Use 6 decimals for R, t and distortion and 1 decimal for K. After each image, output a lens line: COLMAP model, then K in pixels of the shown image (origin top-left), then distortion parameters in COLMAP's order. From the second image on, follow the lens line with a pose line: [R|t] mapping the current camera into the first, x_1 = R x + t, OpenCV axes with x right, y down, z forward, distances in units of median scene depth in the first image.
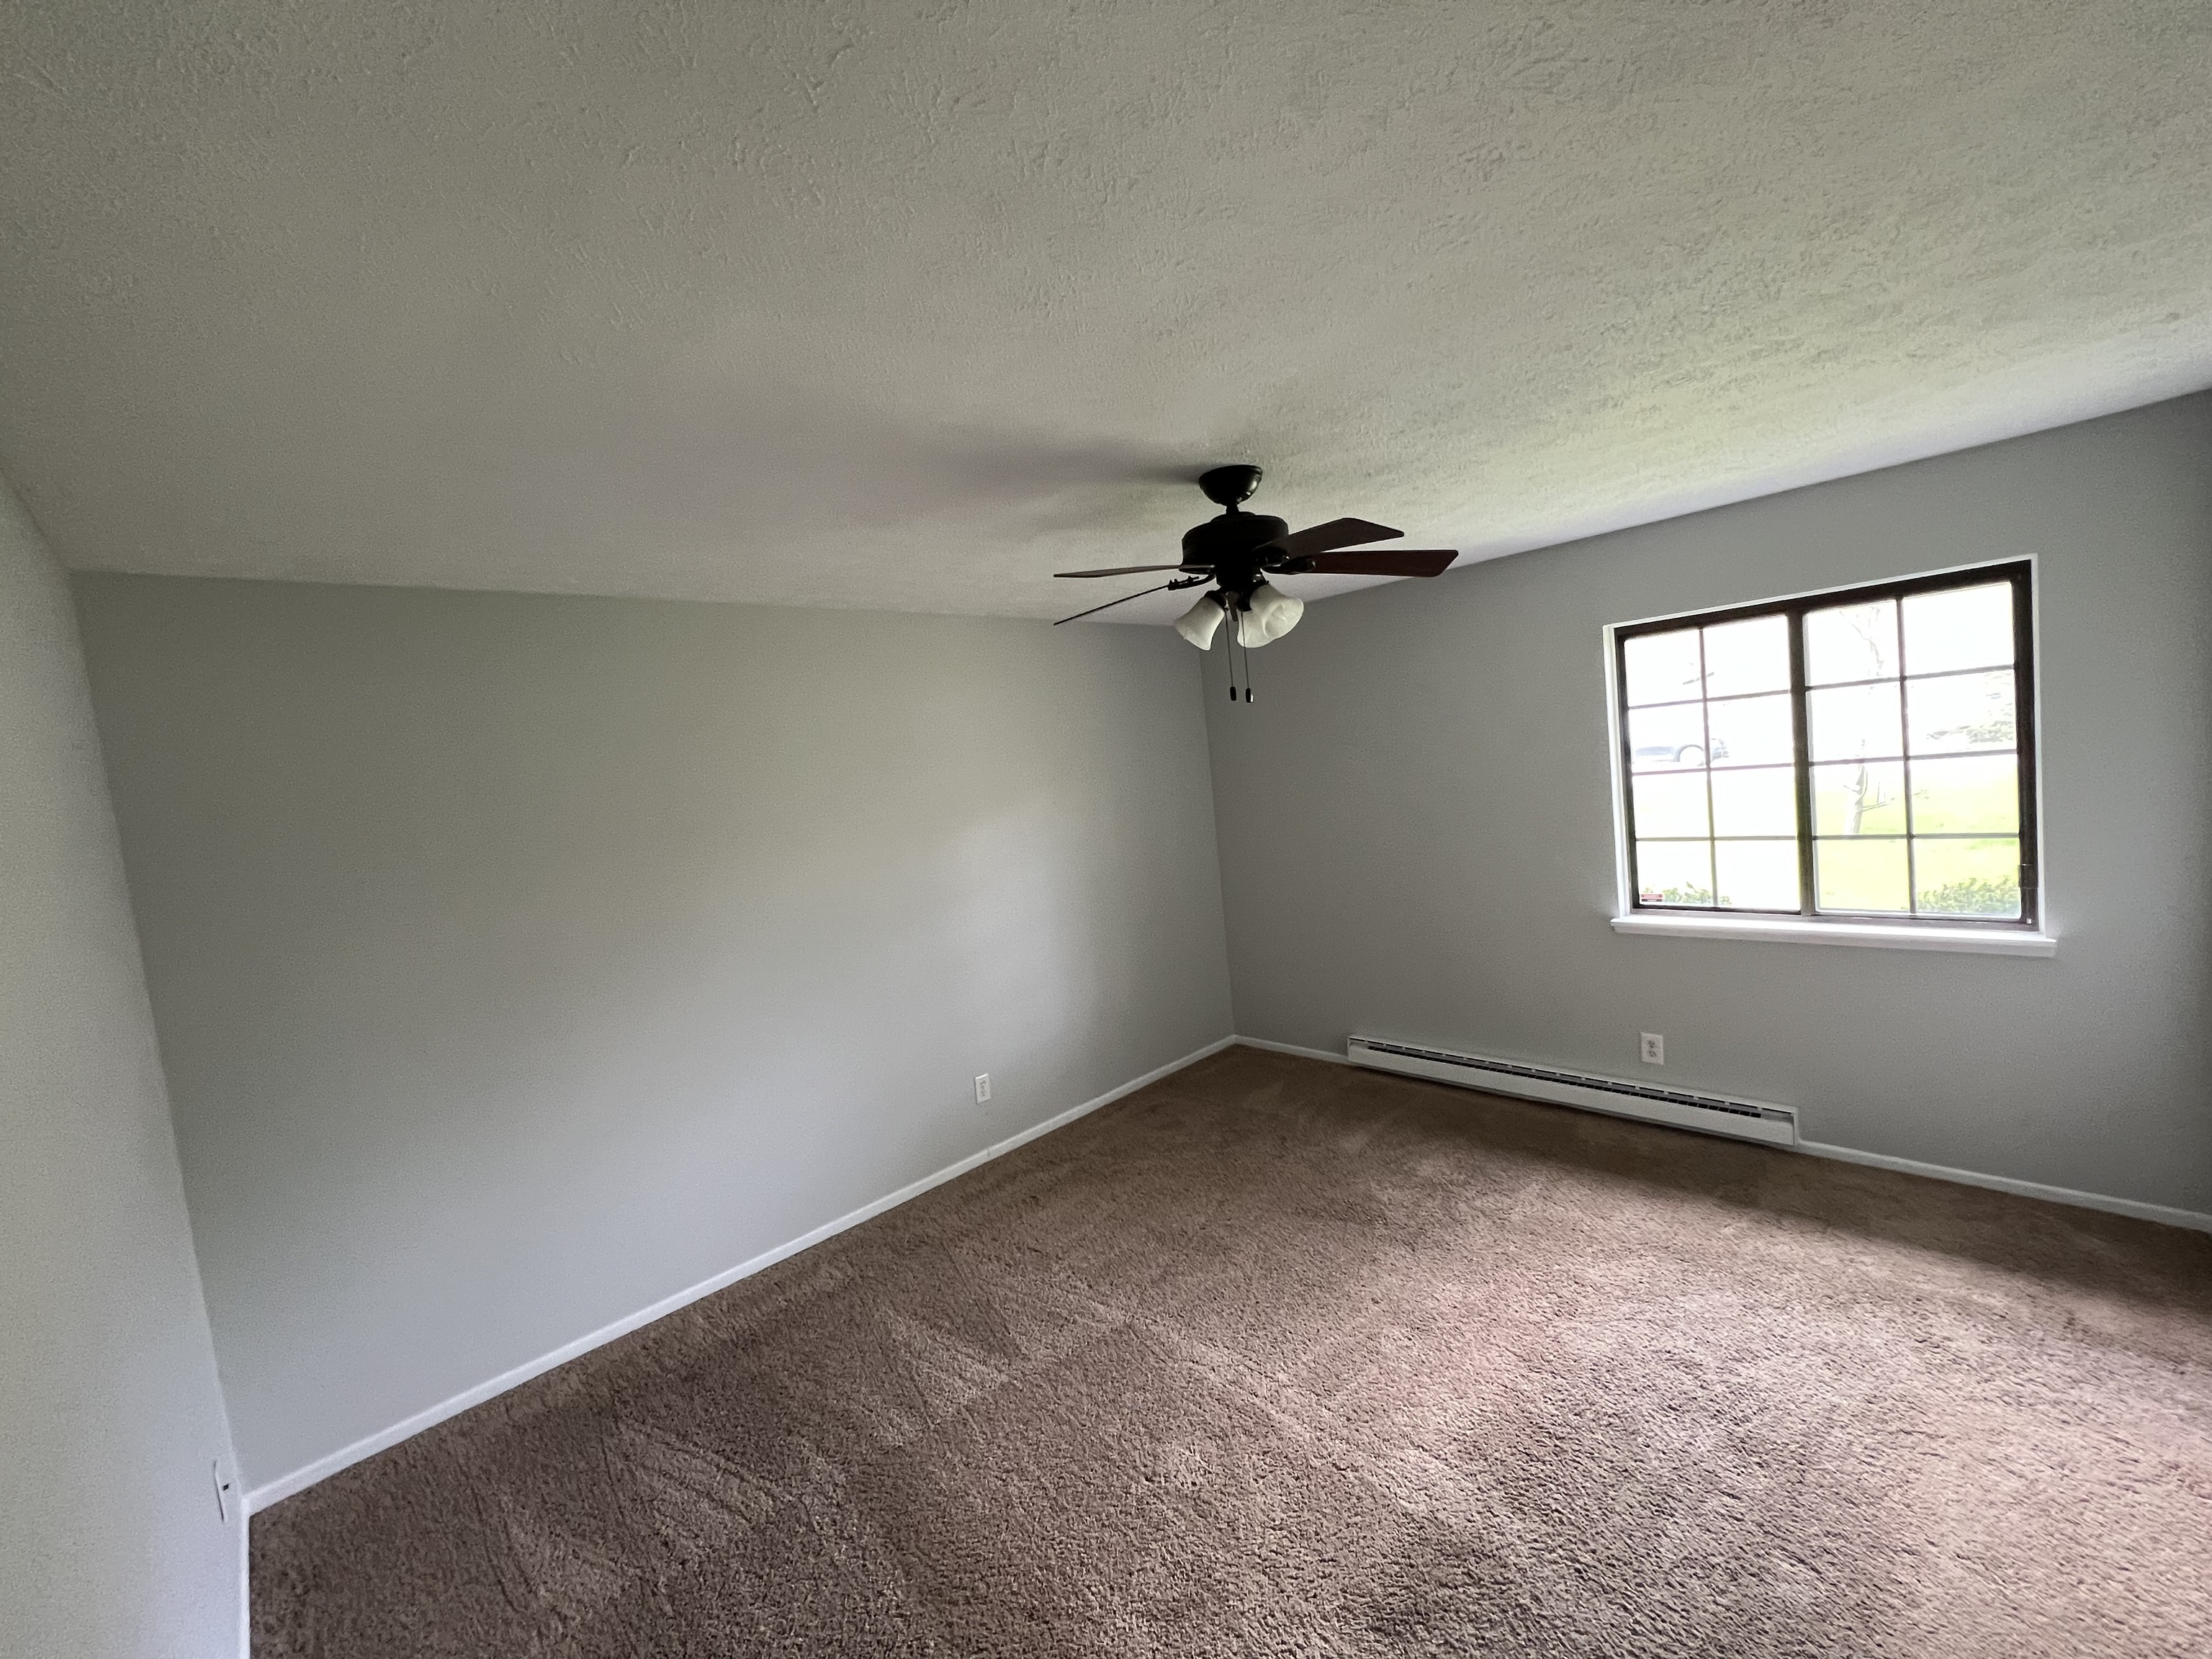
lens RADIAL K [[887.0, 0, 1089.2], [0, 887.0, 835.4], [0, 0, 1]] dist [-0.002427, 0.001080]
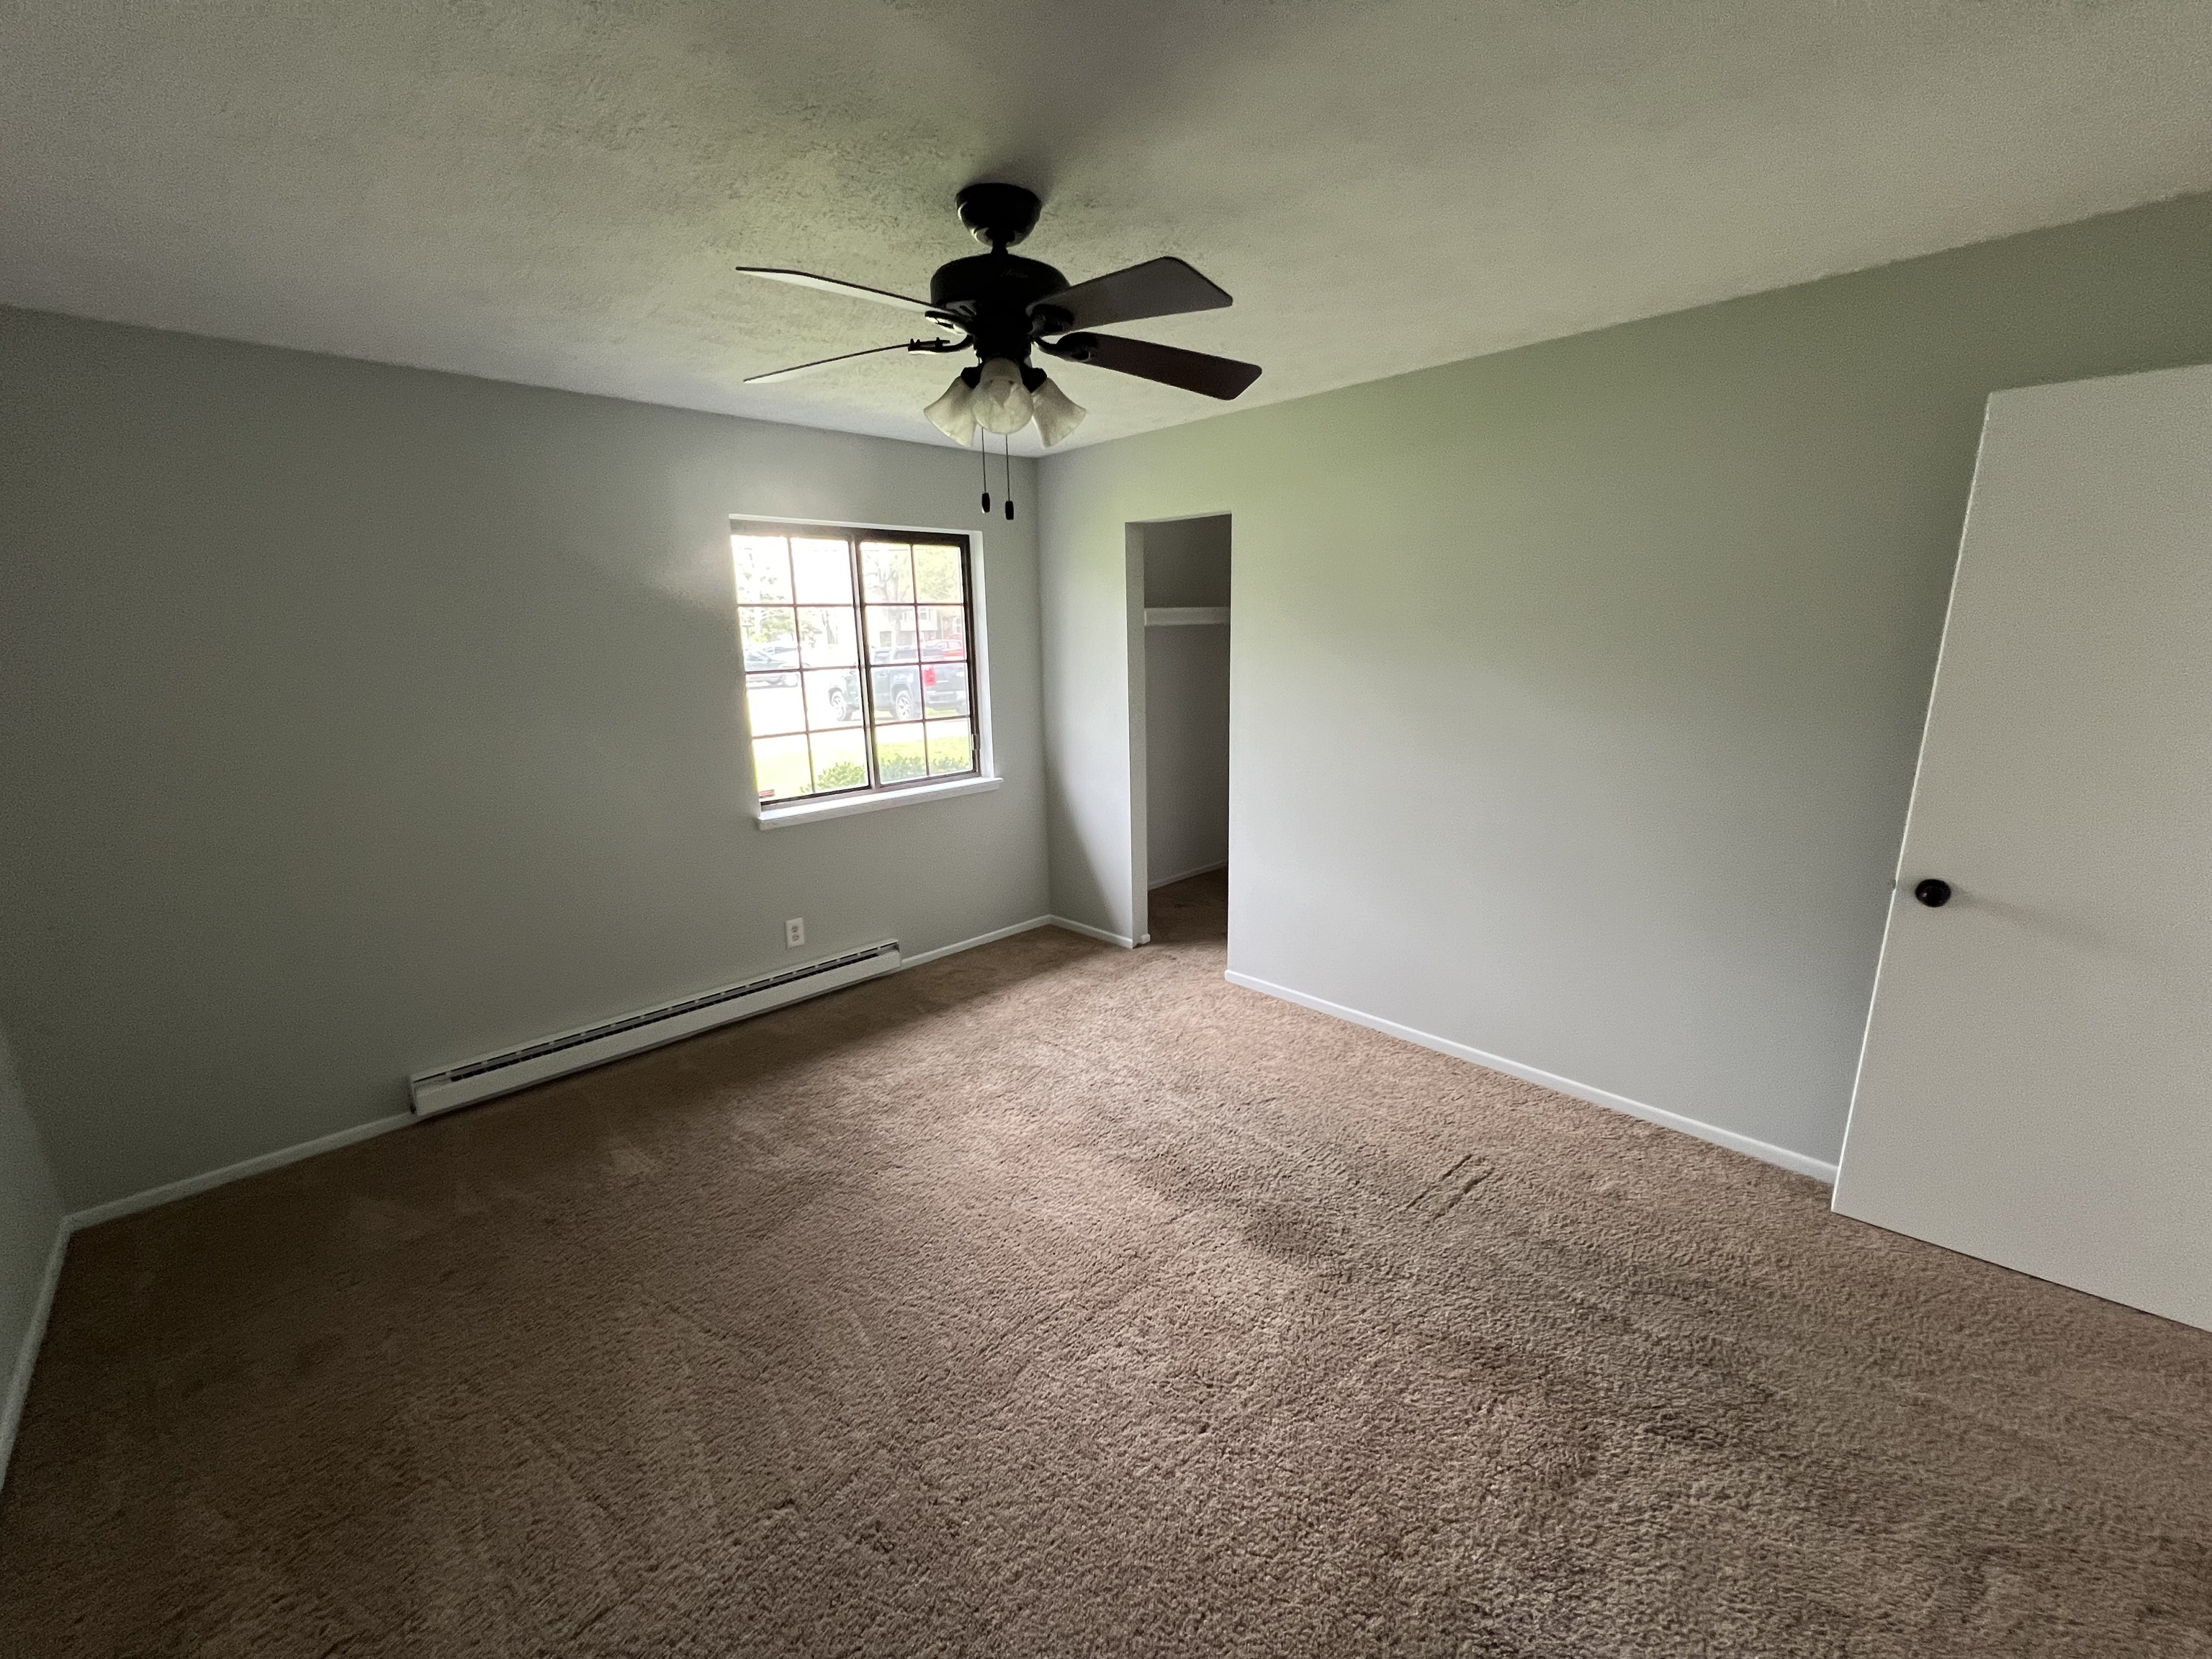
lens RADIAL K [[887.0, 0, 1118.6], [0, 887.0, 835.3], [0, 0, 1]] dist [-0.002427, 0.001080]
pose [[-0.007622, -0.131762, 0.991252, -0.486731], [0.097018, 0.986507, 0.131878, 0.025046], [-0.995253, 0.097174, 0.005265, 0.700209]]
